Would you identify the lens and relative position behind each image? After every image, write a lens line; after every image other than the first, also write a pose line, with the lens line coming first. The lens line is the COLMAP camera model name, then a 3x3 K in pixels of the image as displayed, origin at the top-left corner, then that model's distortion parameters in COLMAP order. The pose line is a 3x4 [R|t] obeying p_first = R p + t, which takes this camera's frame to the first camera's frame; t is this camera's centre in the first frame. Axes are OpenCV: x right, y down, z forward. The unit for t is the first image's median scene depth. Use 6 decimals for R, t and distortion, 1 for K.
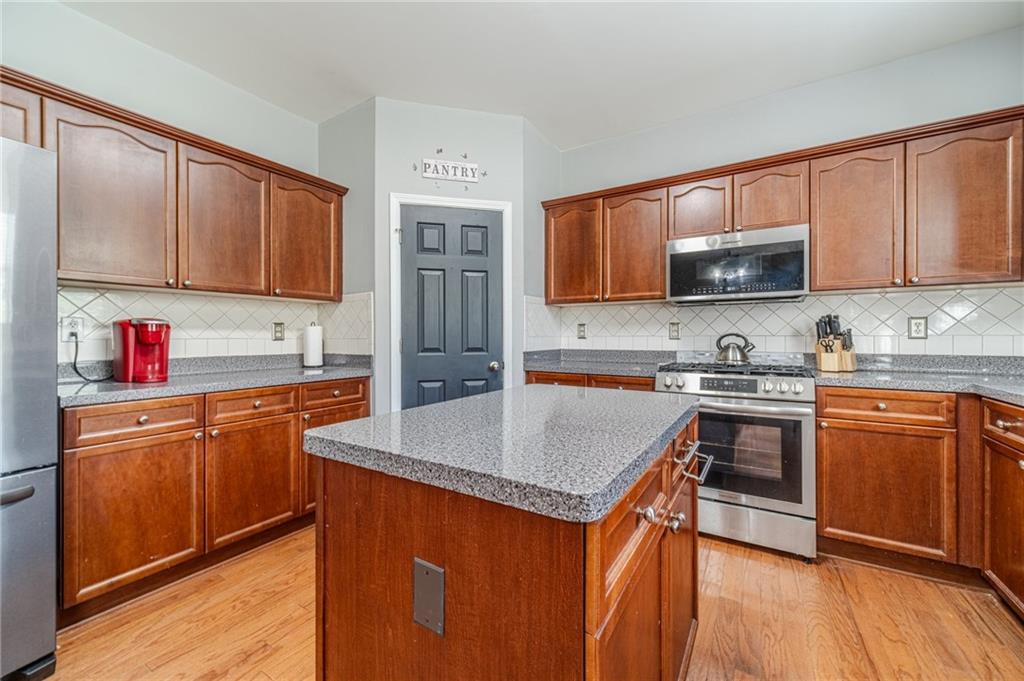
lens RADIAL K [[399.7, 0, 514.0], [0, 399.7, 334.8], [0, 0, 1]] dist [0.008726, -0.002206]
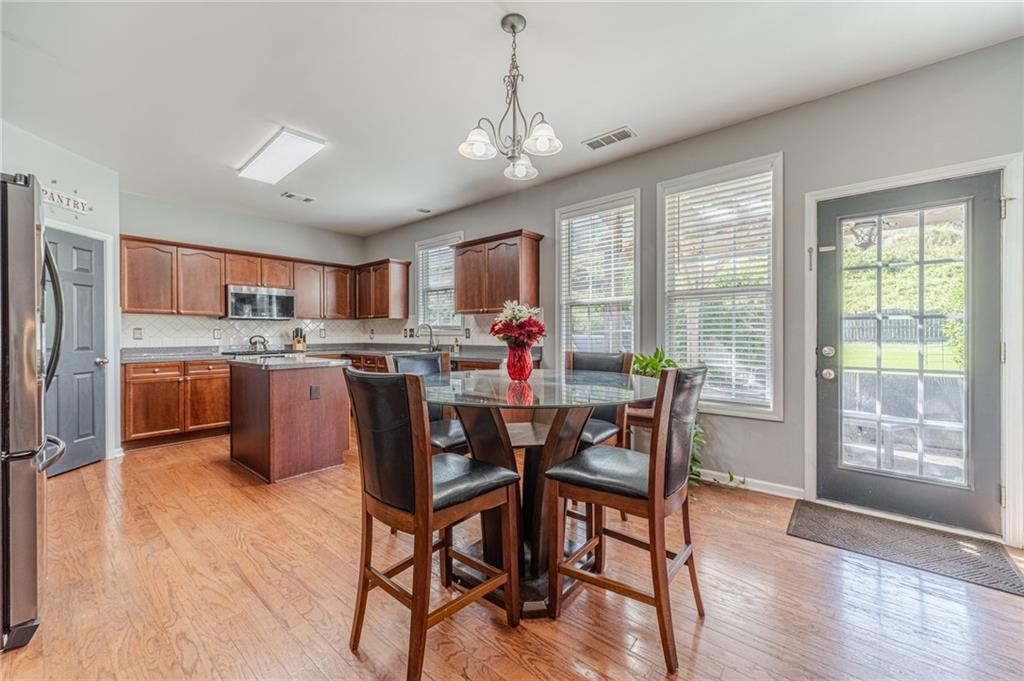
lens RADIAL K [[399.7, 0, 512.2], [0, 399.7, 335.8], [0, 0, 1]] dist [0.008726, -0.002206]
pose [[0.152642, -0.000206, 0.988281, -1.190344], [0.001344, 0.999999, 0.000001, -0.001055], [-0.988281, 0.001328, 0.152643, -0.536035]]
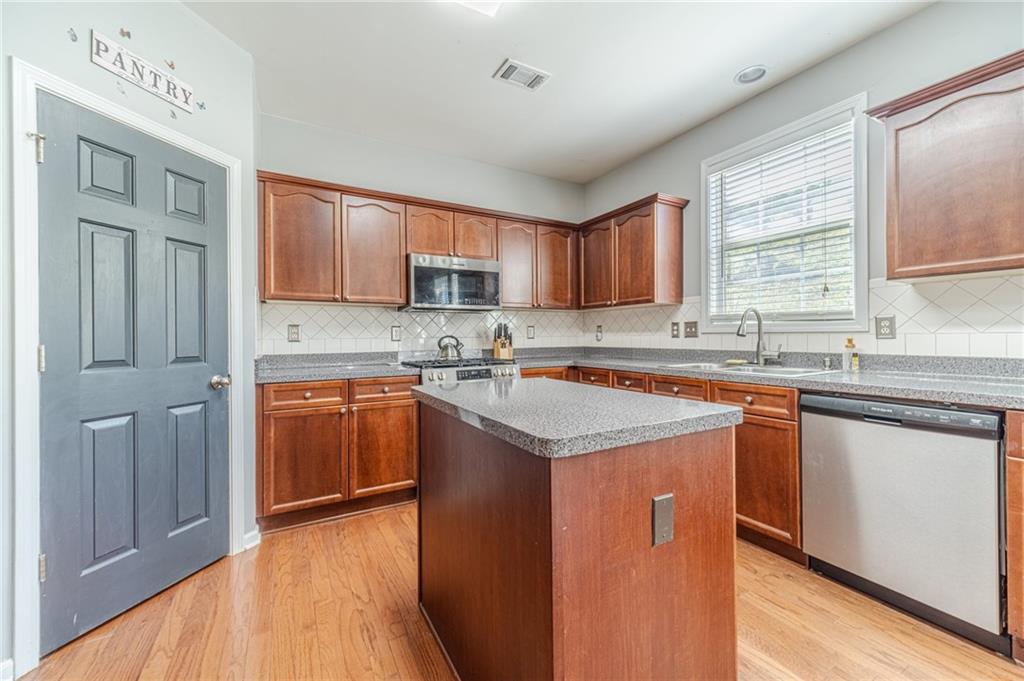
lens RADIAL K [[399.7, 0, 513.1], [0, 399.7, 334.8], [0, 0, 1]] dist [0.008726, -0.002206]
pose [[0.485006, 0.002292, 0.874508, -0.445254], [0.005608, 0.999968, -0.005731, 0.002473], [-0.874493, 0.007684, 0.484978, 0.202831]]
